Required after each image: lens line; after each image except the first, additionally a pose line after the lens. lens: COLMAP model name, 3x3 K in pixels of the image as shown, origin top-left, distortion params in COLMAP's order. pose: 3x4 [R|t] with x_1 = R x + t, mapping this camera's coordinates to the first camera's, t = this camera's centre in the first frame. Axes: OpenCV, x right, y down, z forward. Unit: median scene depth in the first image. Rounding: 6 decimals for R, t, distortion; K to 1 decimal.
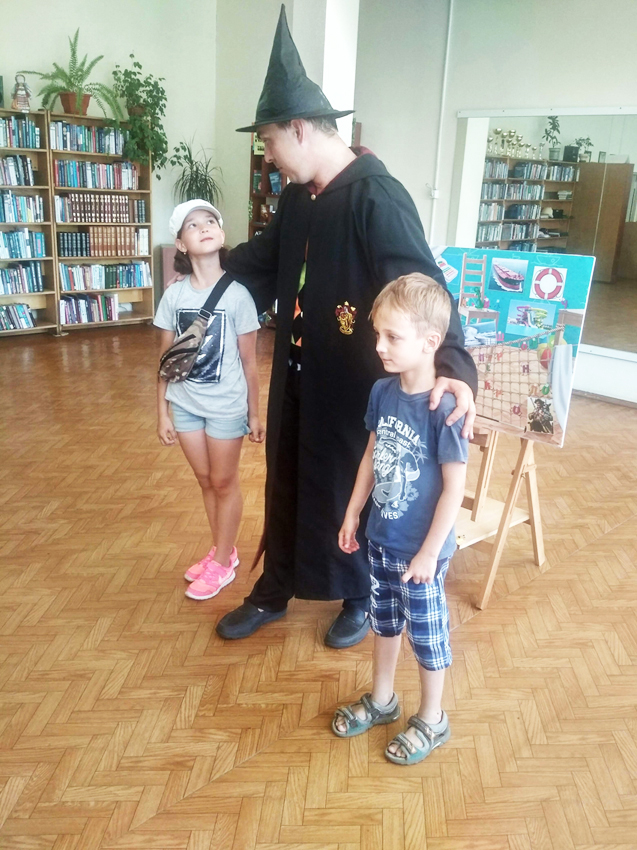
lens RADIAL K [[774.7, 0, 321.6], [0, 774.7, 425.1], [0, 0, 1]] dist [0.093779, -0.219052]
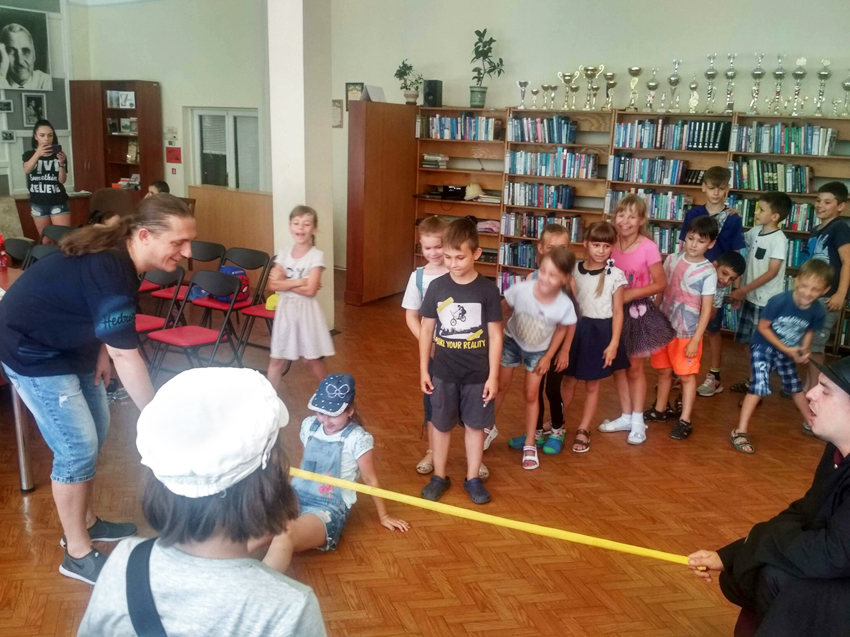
lens RADIAL K [[769.9, 0, 421.9], [0, 769.9, 322.6], [0, 0, 1]] dist [0.089197, -0.199230]
pose [[0.234648, 0.200291, -0.951222, 0.308010], [-0.311164, 0.942531, 0.121703, -0.088961], [0.920933, 0.267429, 0.283486, 0.209443]]
